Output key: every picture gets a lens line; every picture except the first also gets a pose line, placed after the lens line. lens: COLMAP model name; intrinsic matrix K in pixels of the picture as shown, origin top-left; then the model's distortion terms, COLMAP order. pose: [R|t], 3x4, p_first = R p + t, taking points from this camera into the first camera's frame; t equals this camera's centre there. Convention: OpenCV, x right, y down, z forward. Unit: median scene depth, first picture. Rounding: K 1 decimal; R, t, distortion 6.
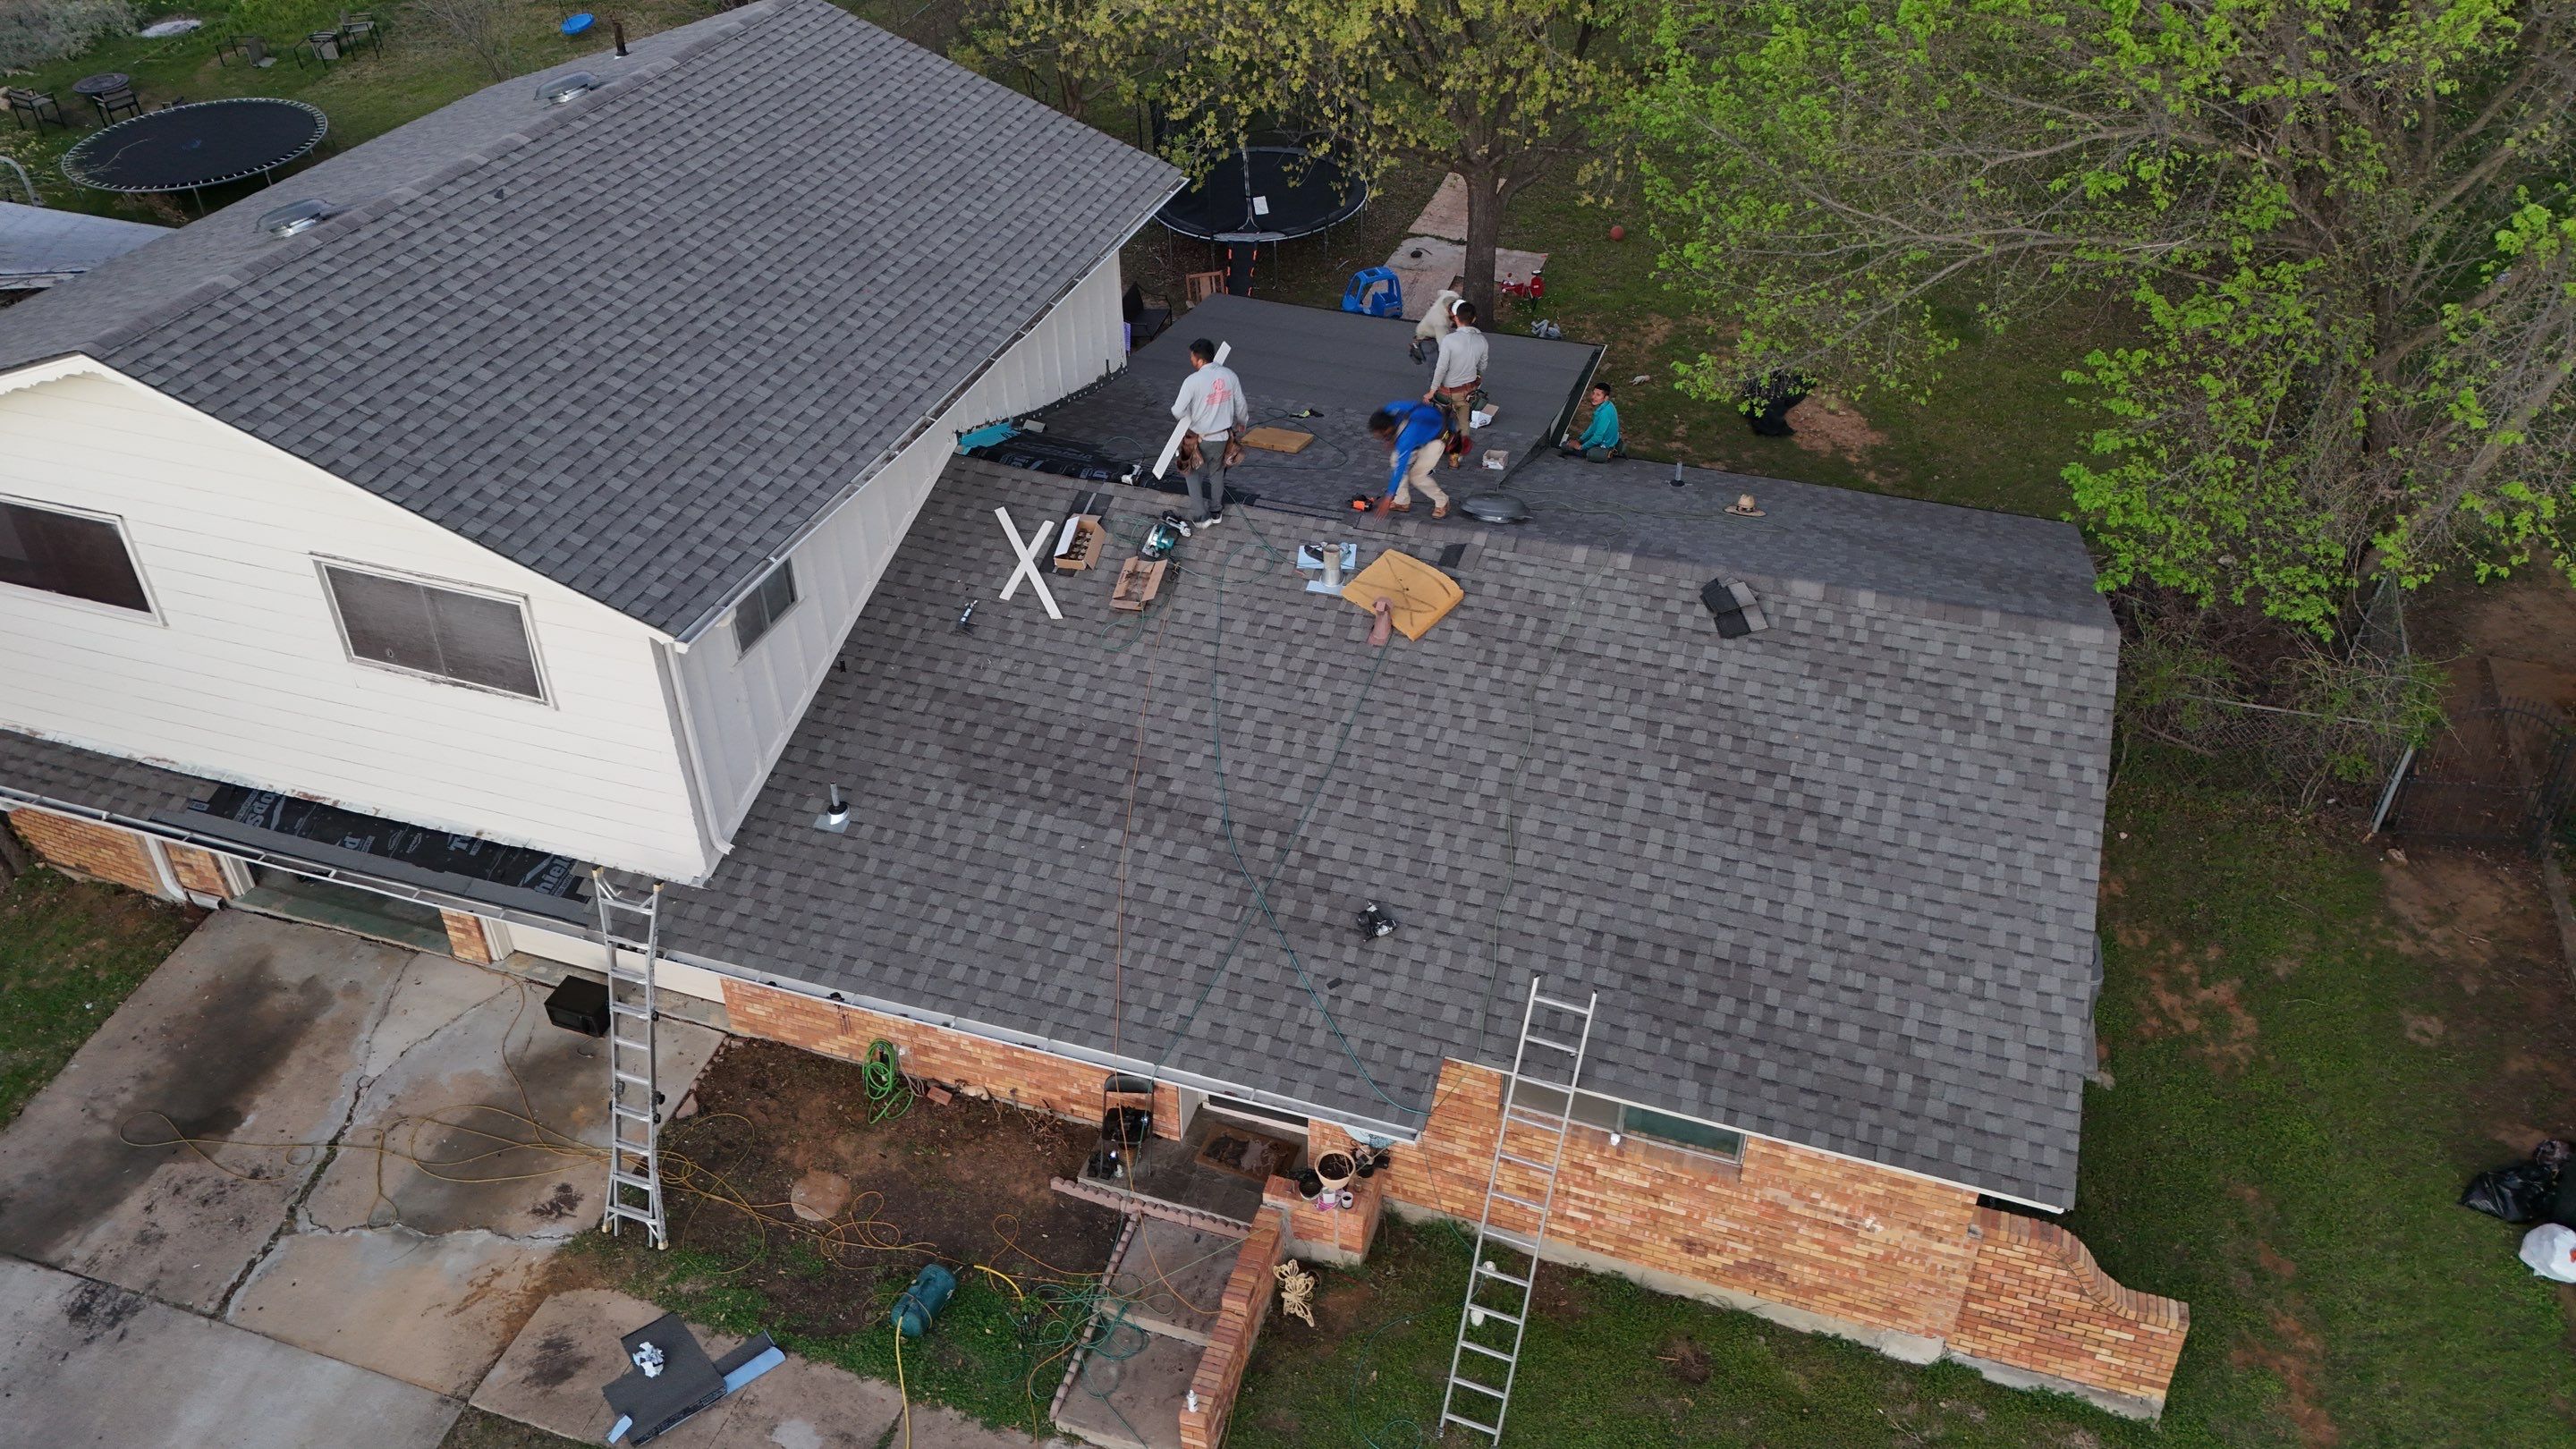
lens RADIAL K [[1827.6, 0, 1280.9], [0, 1827.6, 728.0], [0, 0, 1]] dist [0.051984, -0.055531]
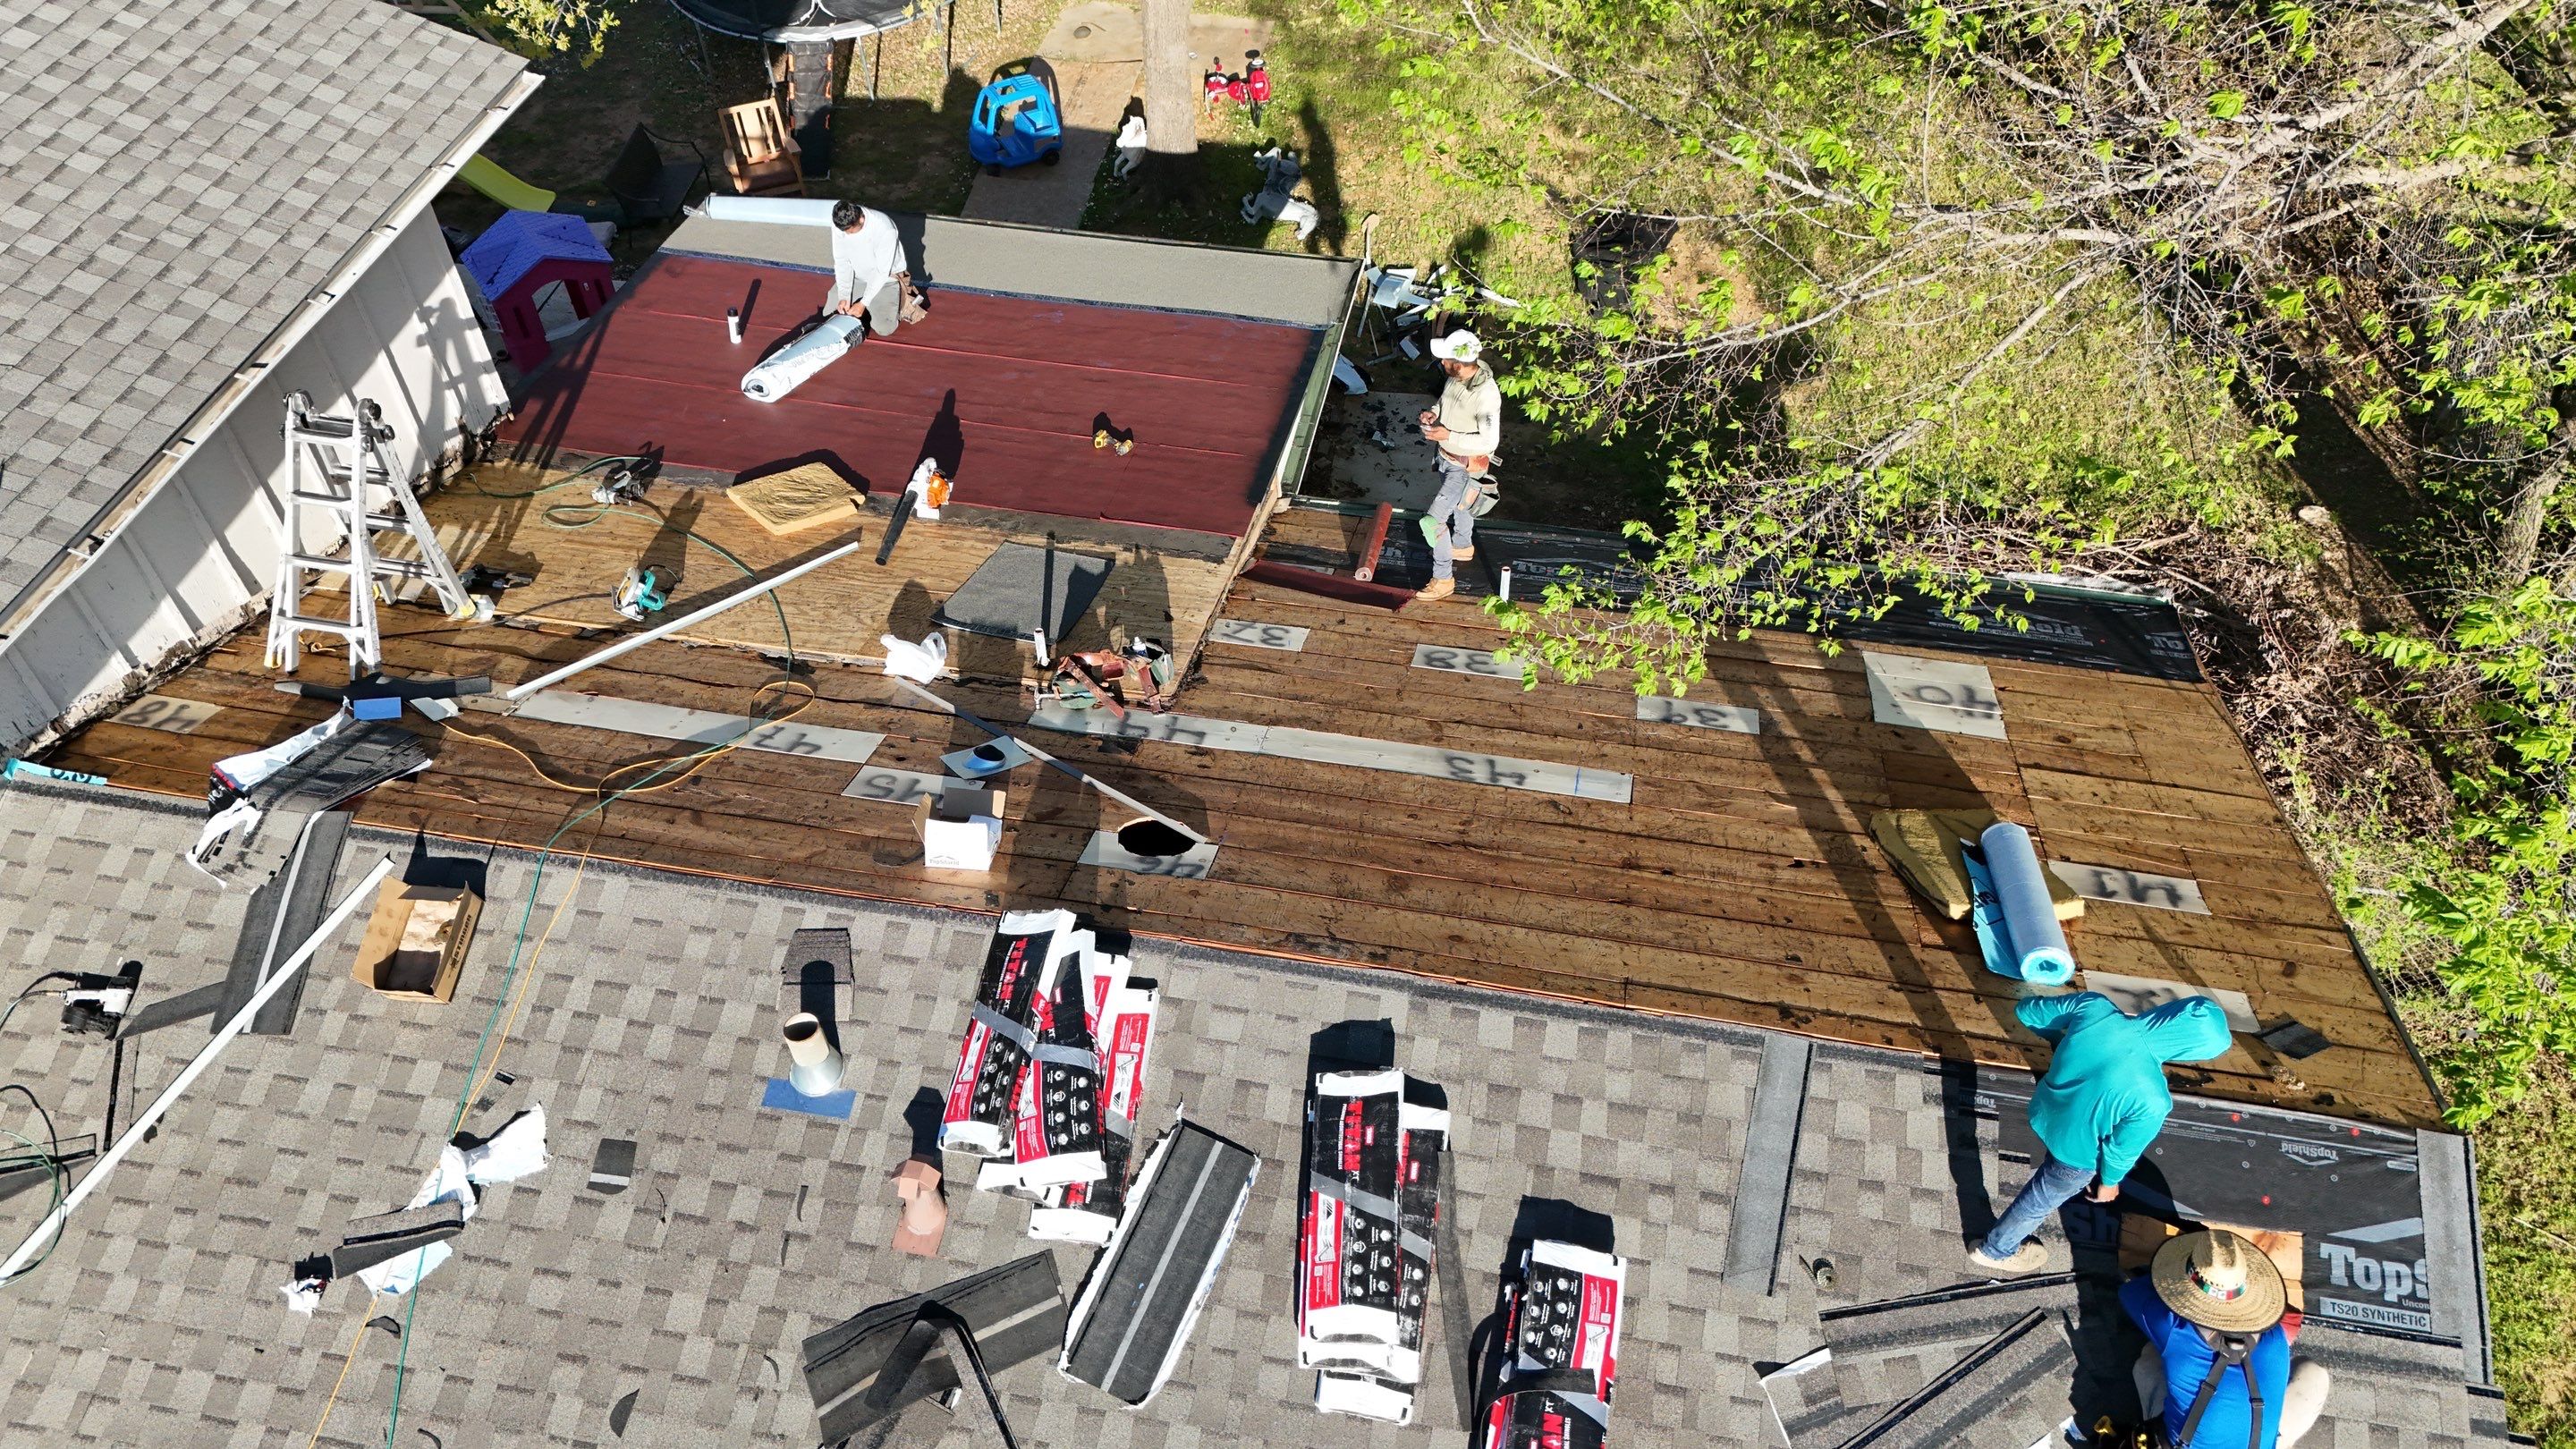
lens RADIAL K [[1880.1, 0, 1281.5], [0, 1880.1, 713.6], [0, 0, 1]] dist [0.052701, -0.066218]
pose [[0.990558, -0.095610, 0.098254, 0.117961], [0.078148, 0.982627, 0.168334, -0.268776], [-0.112641, -0.159066, 0.980821, 0.580284]]
